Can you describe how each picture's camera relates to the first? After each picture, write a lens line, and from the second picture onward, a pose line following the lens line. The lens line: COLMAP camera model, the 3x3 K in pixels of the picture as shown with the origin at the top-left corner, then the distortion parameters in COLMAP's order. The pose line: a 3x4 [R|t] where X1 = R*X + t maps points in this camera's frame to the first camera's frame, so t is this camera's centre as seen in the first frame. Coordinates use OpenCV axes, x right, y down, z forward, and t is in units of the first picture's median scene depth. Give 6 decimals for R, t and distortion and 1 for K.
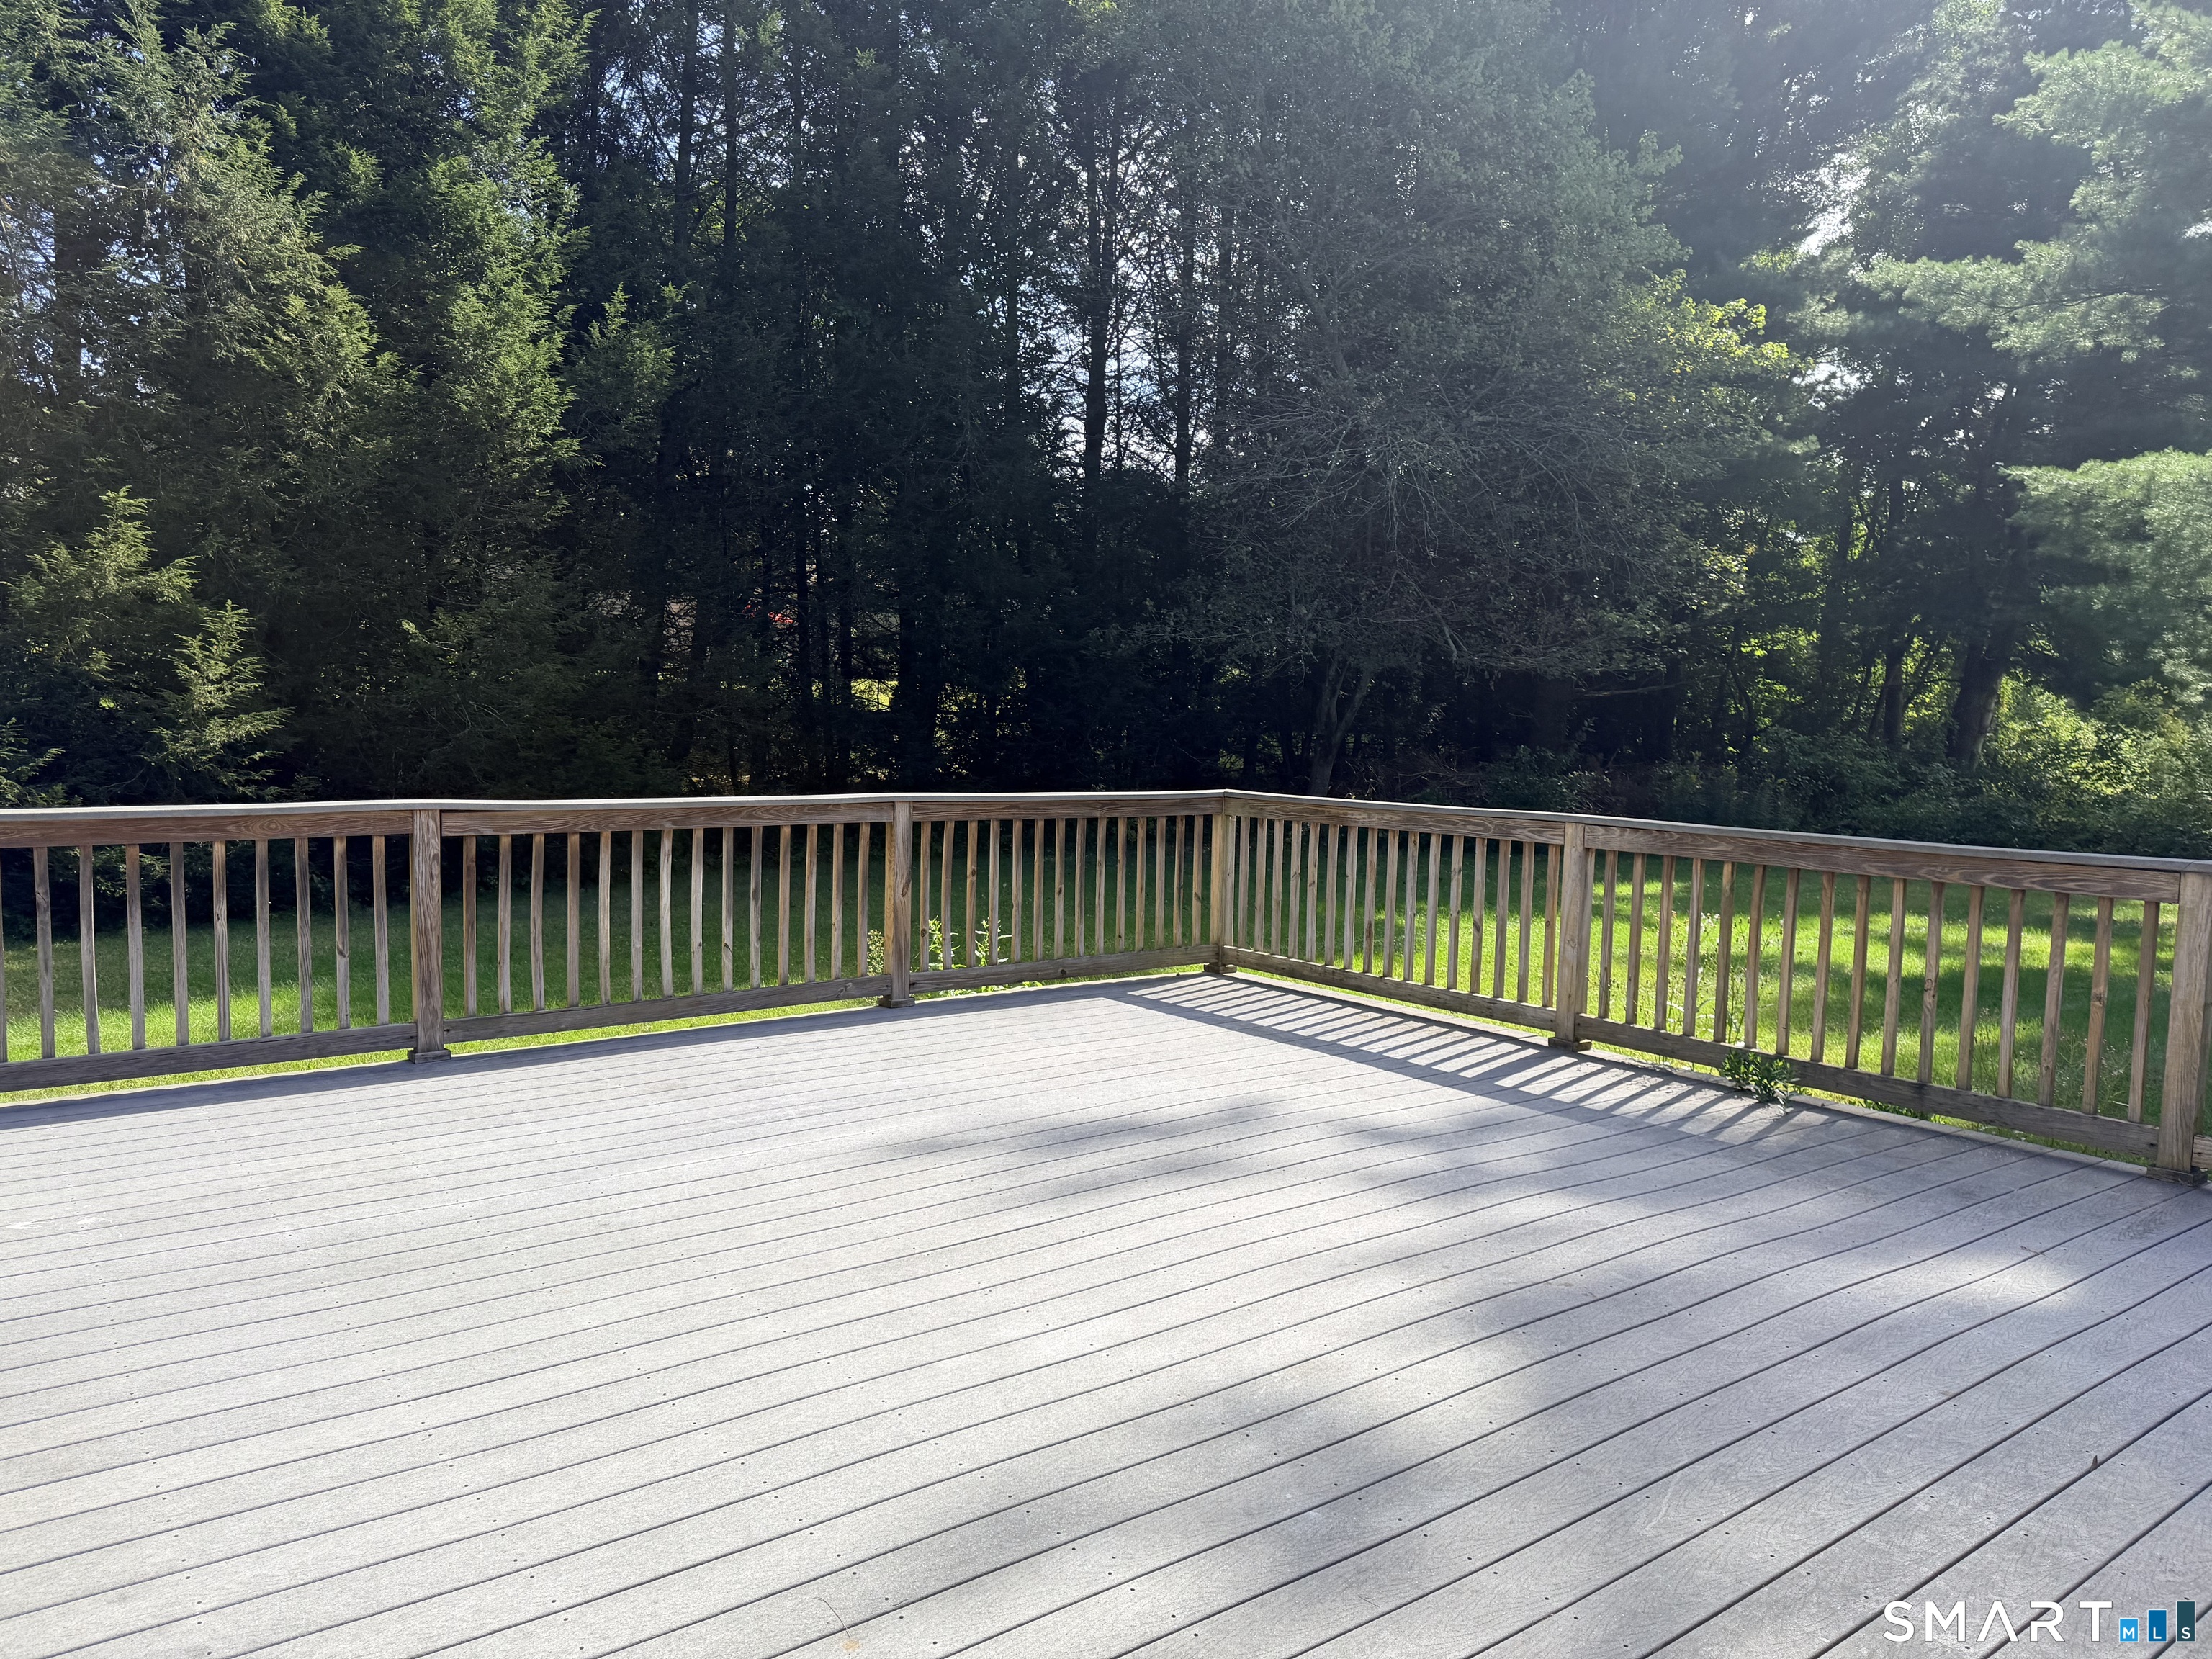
lens RADIAL K [[1556.1, 0, 1086.6], [0, 1556.1, 822.8], [0, 0, 1]] dist [0.085665, -0.095921]
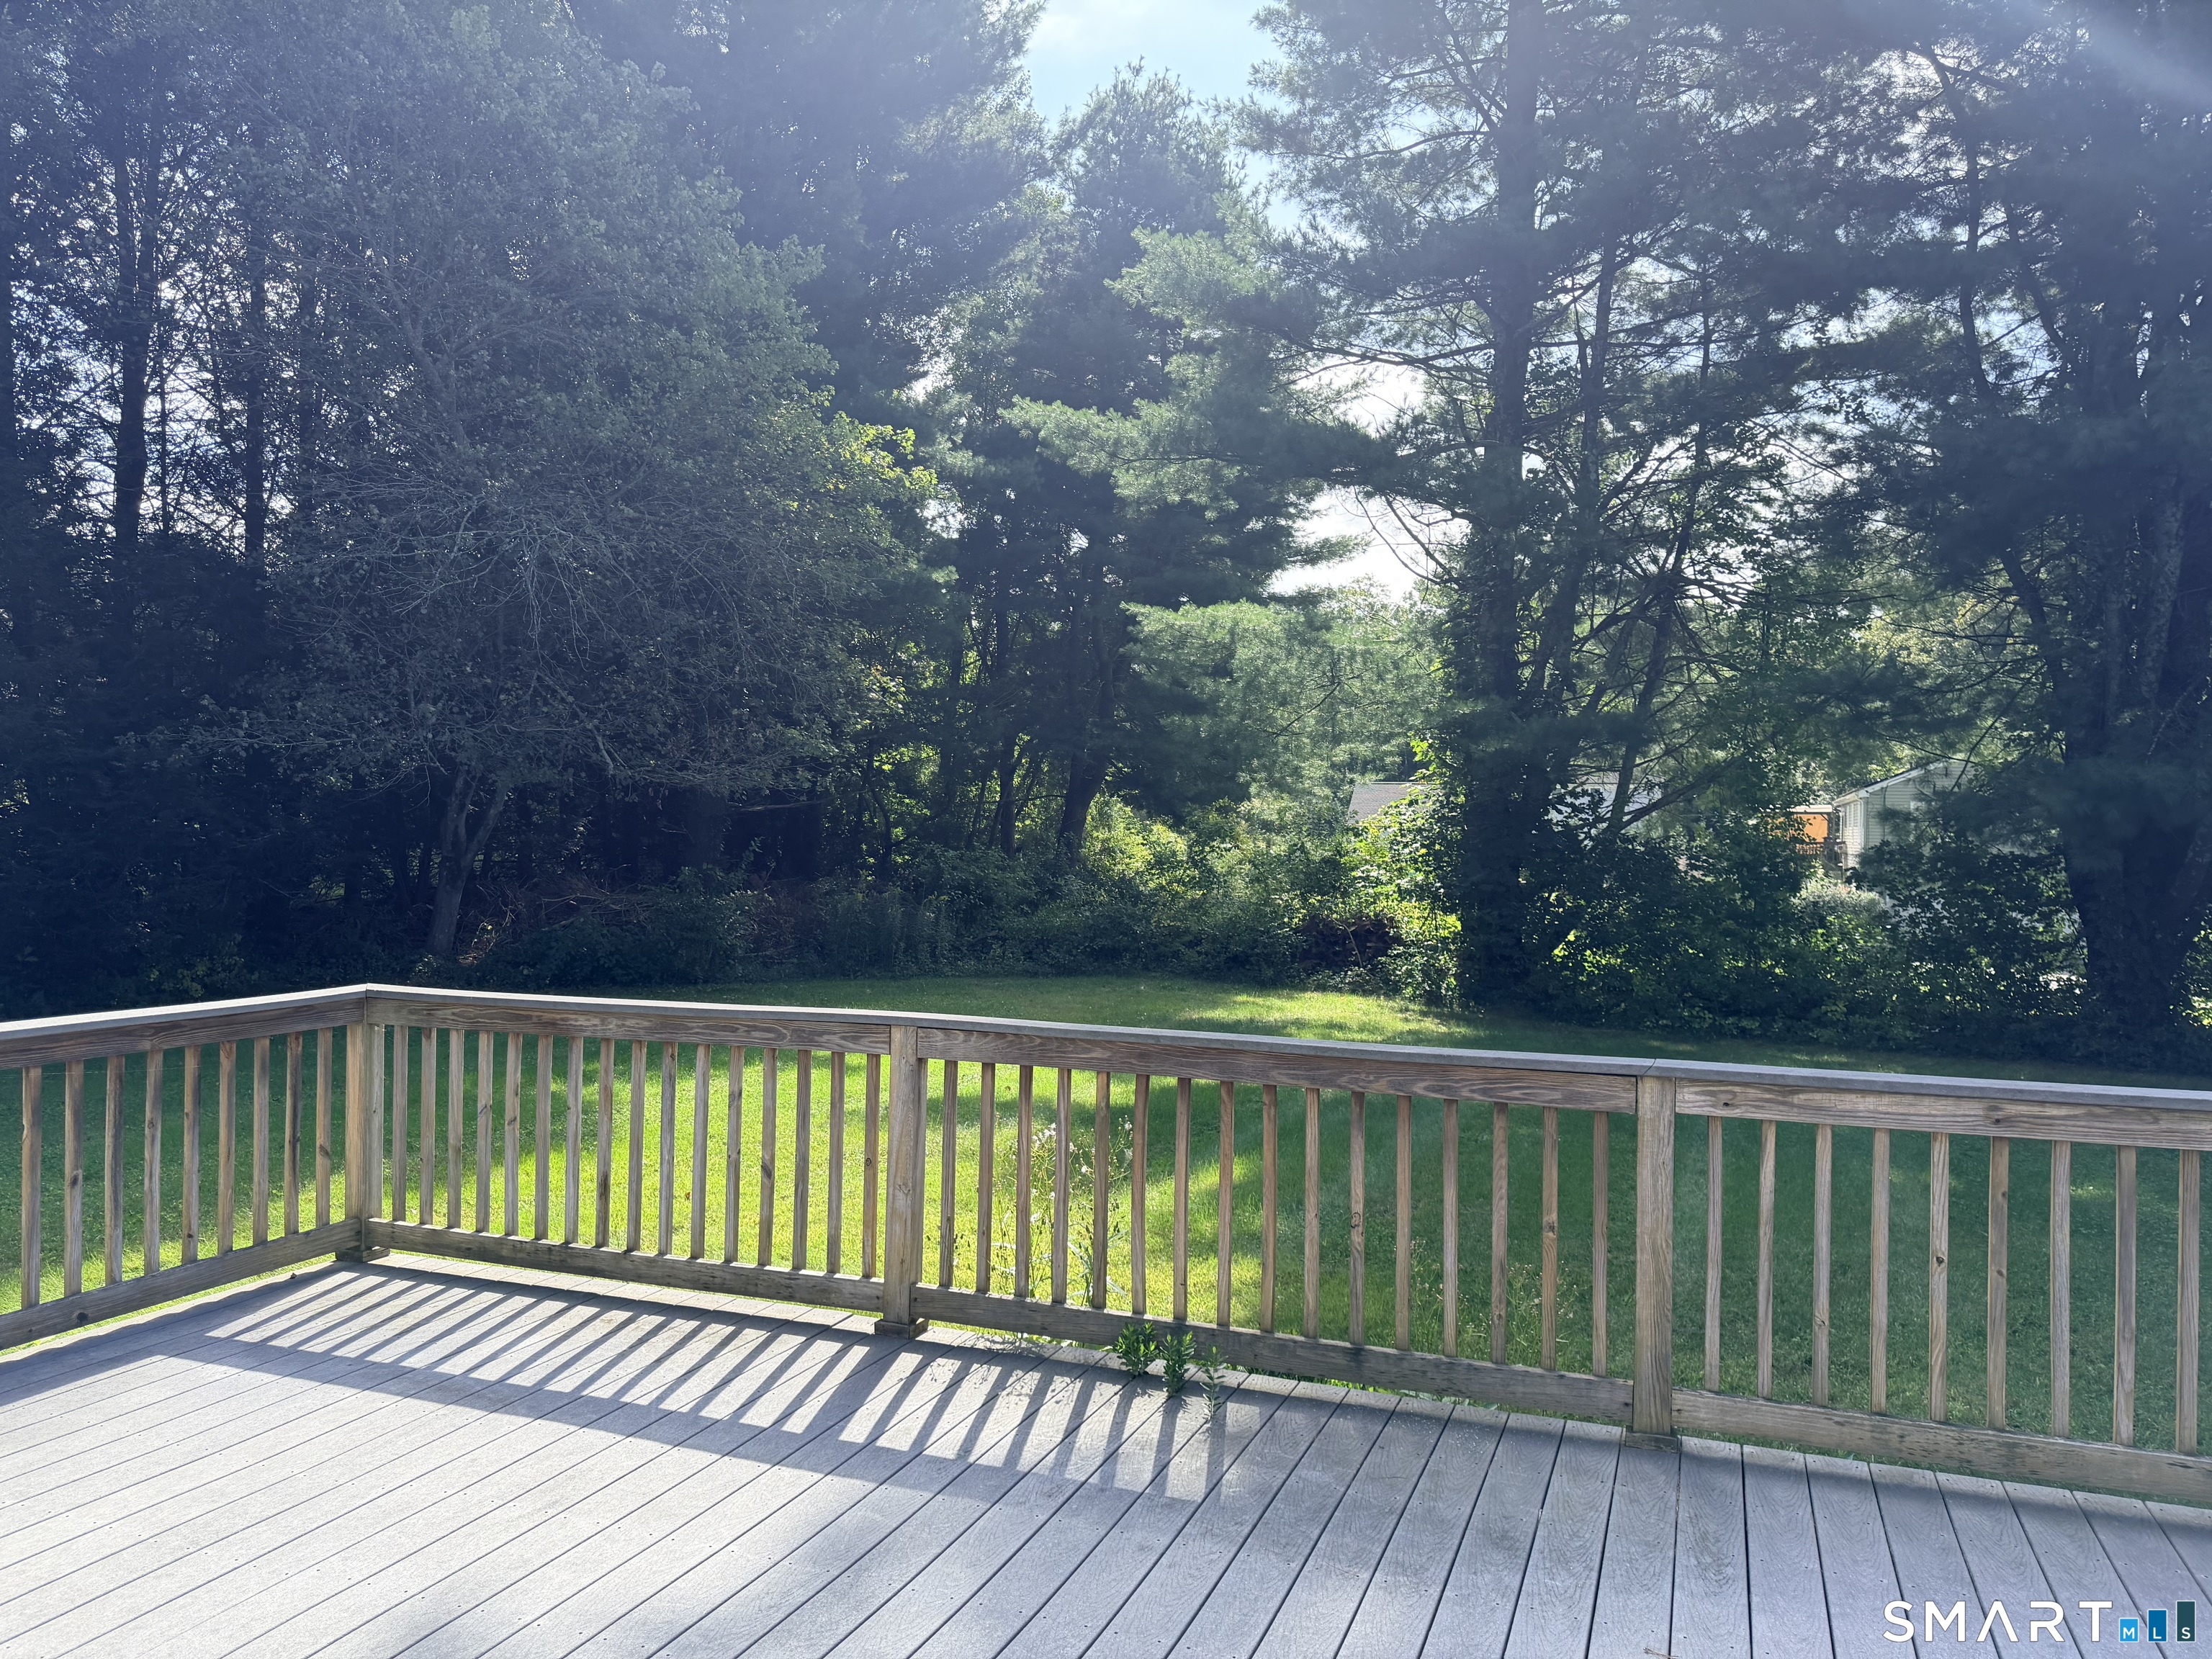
lens RADIAL K [[1556.1, 0, 1083.8], [0, 1556.1, 828.9], [0, 0, 1]] dist [0.085665, -0.095921]
pose [[0.855166, -0.011496, 0.518226, 0.000130], [0.044082, 0.997745, -0.050610, -0.016818], [-0.516476, 0.066124, 0.853745, 0.100558]]
